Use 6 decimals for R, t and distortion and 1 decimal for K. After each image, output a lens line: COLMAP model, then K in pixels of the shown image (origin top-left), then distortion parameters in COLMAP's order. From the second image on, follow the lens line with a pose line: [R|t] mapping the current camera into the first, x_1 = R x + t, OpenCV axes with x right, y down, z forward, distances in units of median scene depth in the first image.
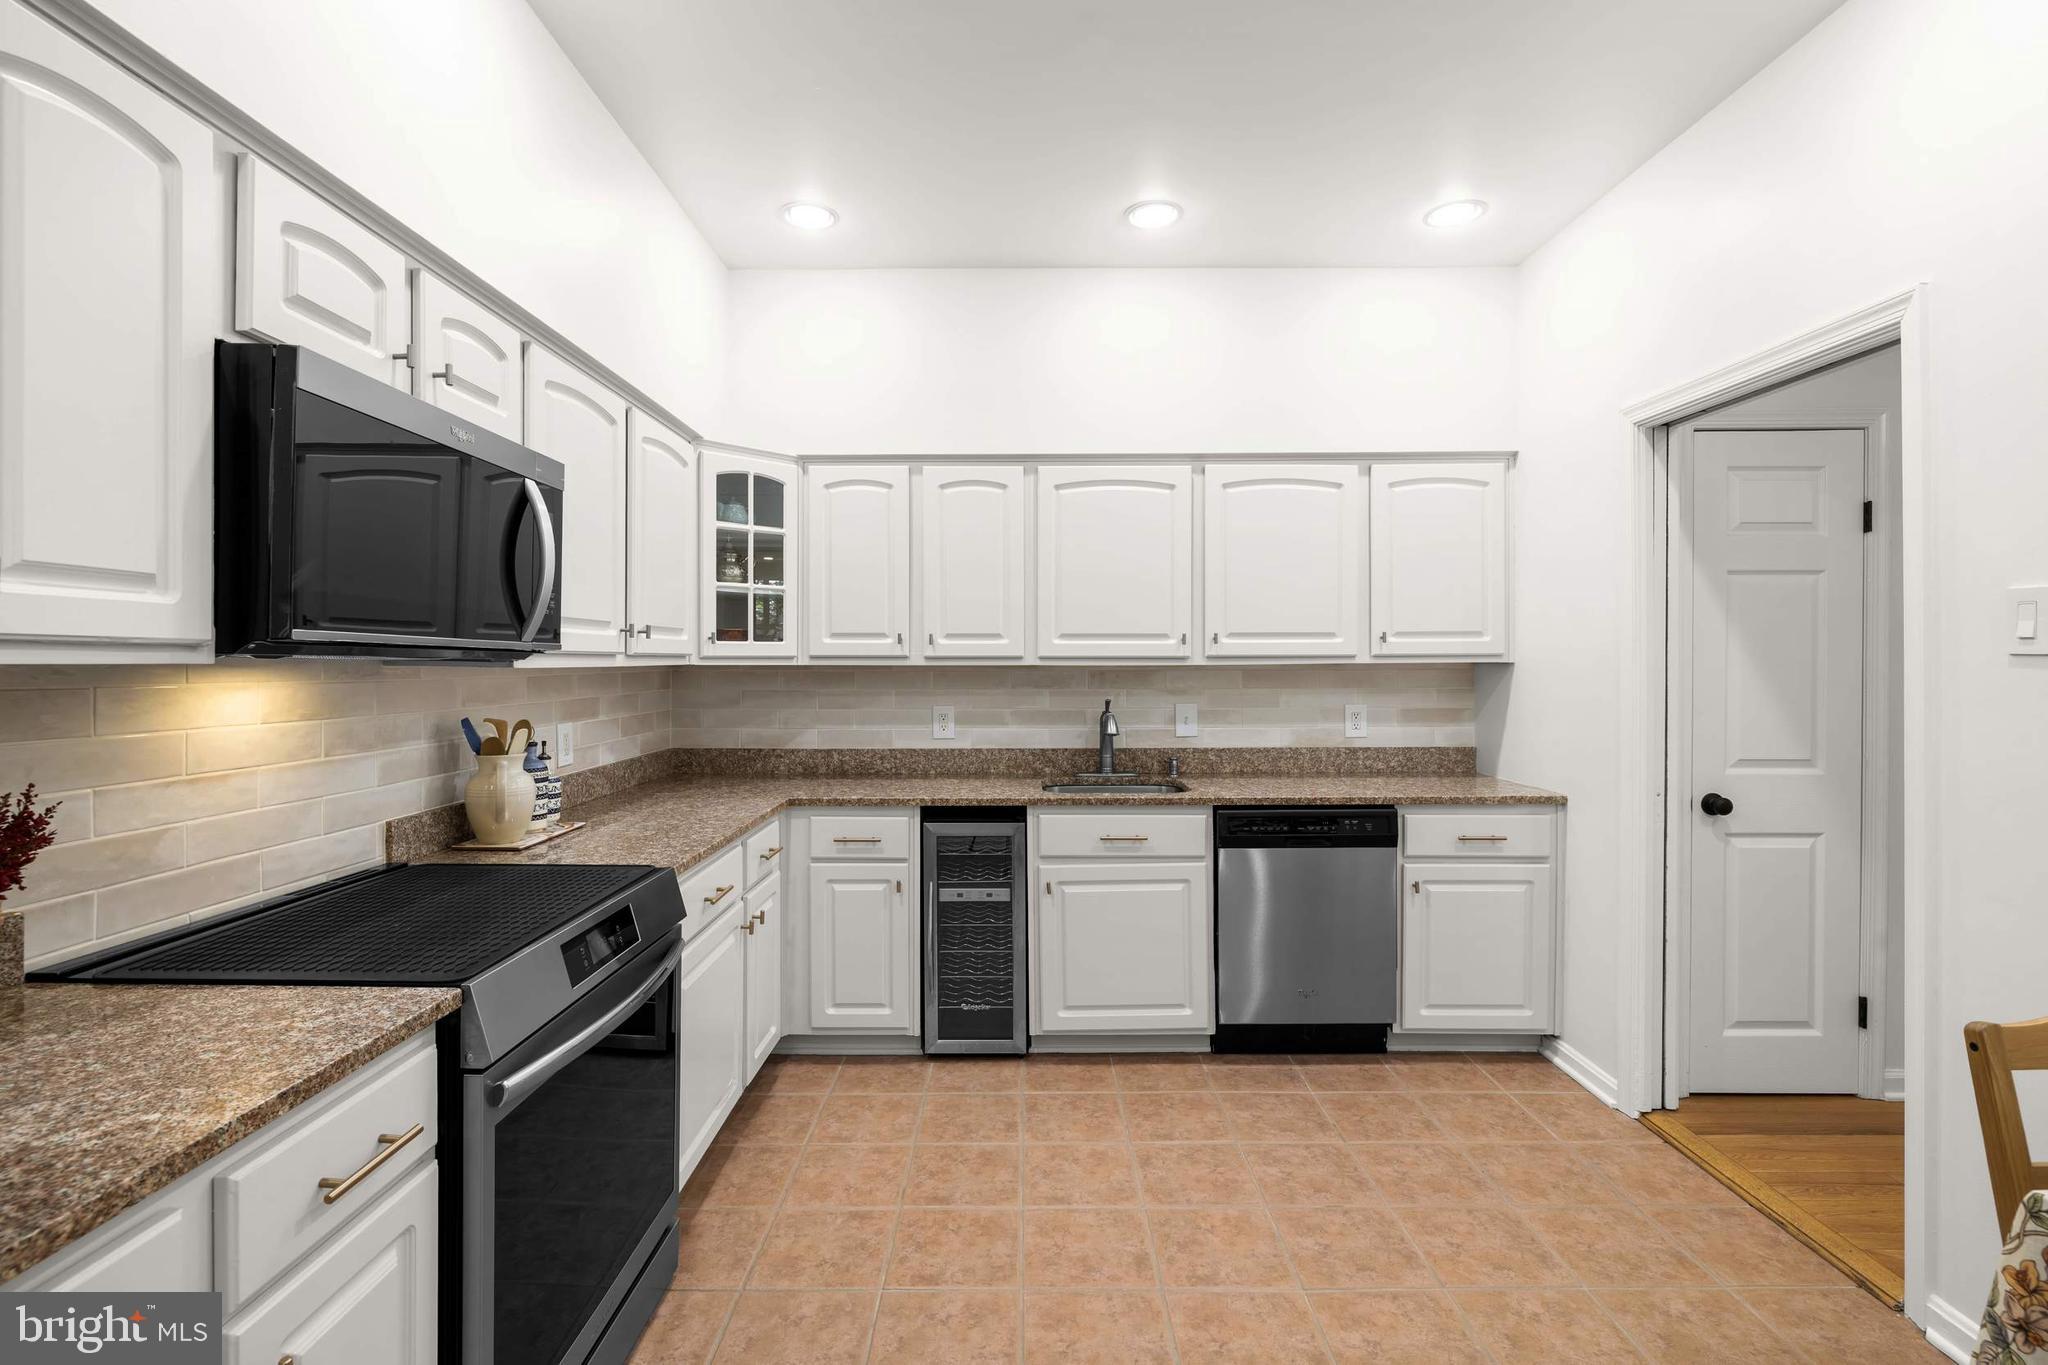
lens RADIAL K [[918.7, 0, 1017.4], [0, 918.7, 668.9], [0, 0, 1]] dist [-0.011126, 0.002588]
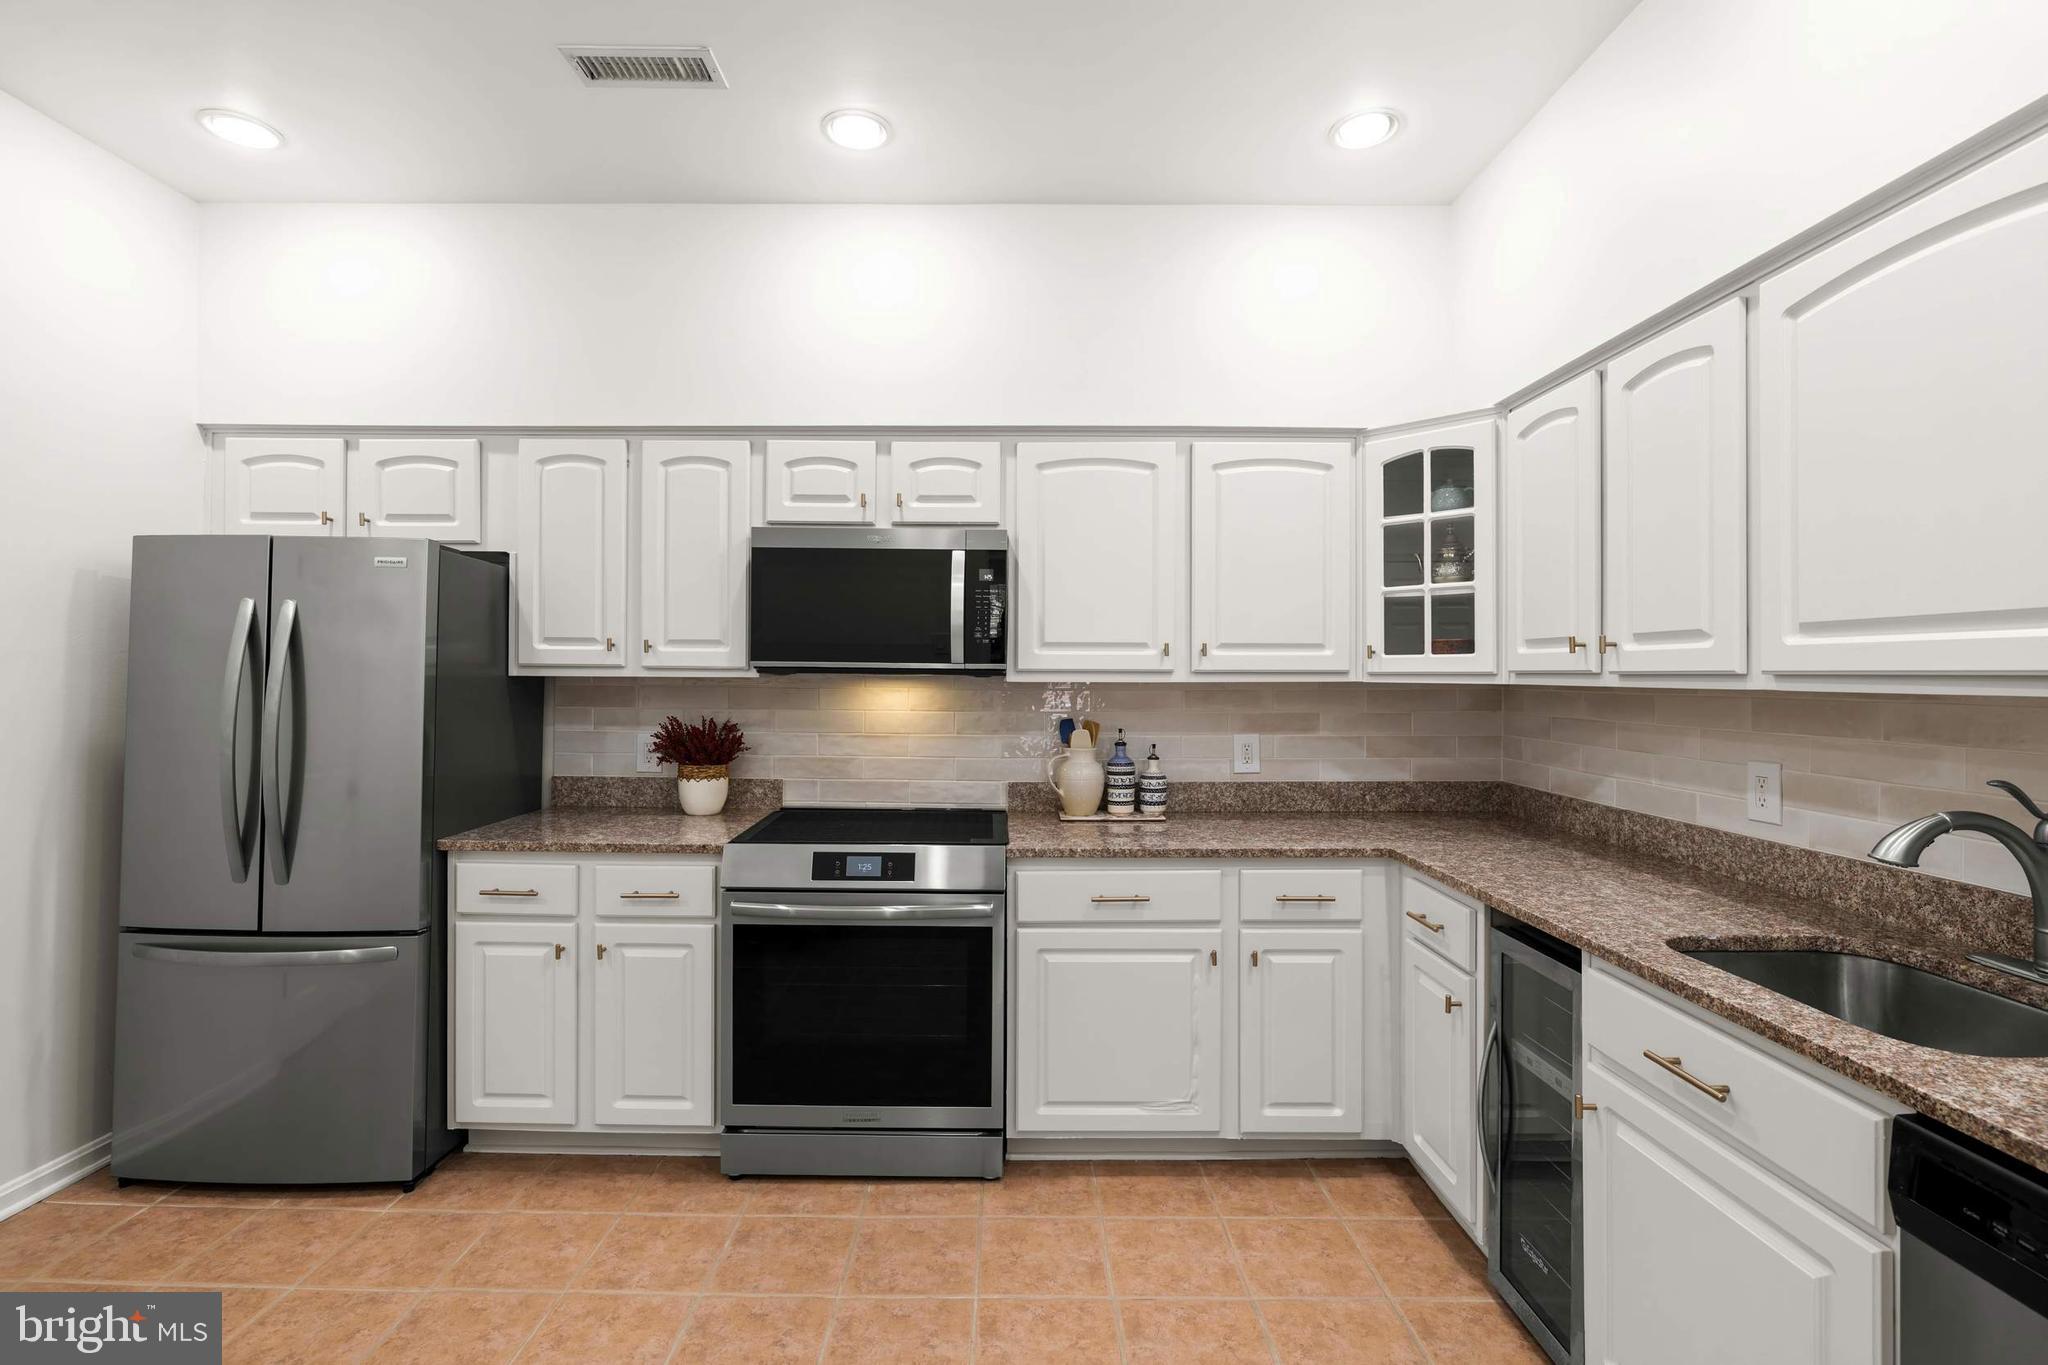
lens RADIAL K [[918.7, 0, 1006.8], [0, 918.7, 670.0], [0, 0, 1]] dist [-0.011126, 0.002588]
pose [[0.005042, -0.003664, -0.999981, 0.533986], [-0.011382, 0.999928, -0.003721, -0.008763], [0.999923, 0.011401, 0.005000, 0.626913]]
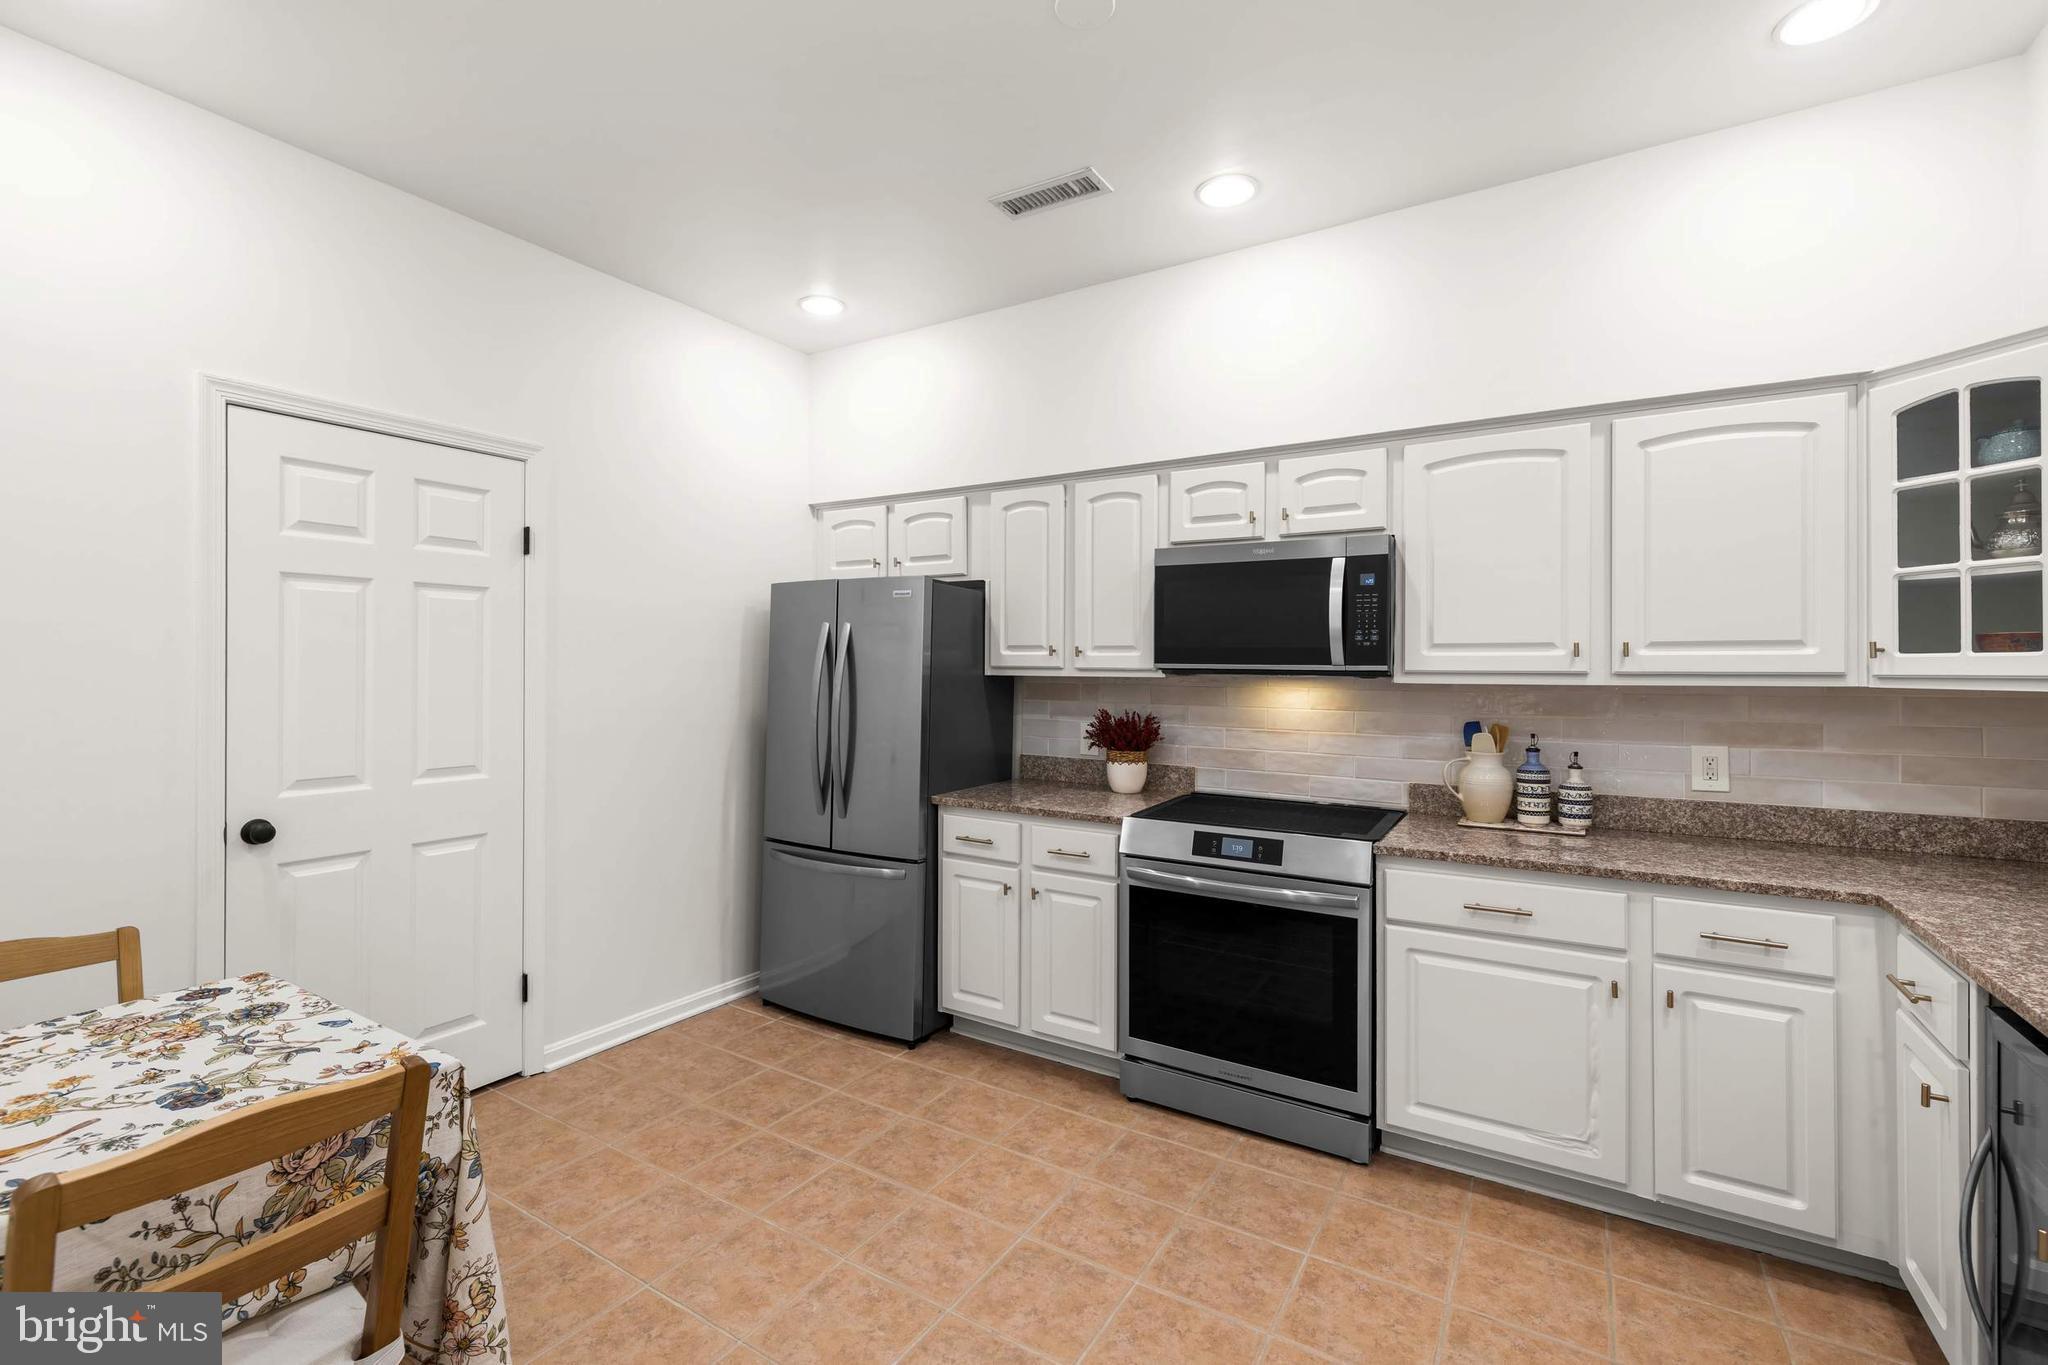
lens RADIAL K [[890.3, 0, 1023.6], [0, 890.3, 662.8], [0, 0, 1]] dist [0.002784, -0.000643]
pose [[-0.517775, -0.005503, -0.855499, 0.580985], [-0.009834, 0.999952, -0.000480, -0.016443], [0.855460, 0.008164, -0.517804, 0.771562]]
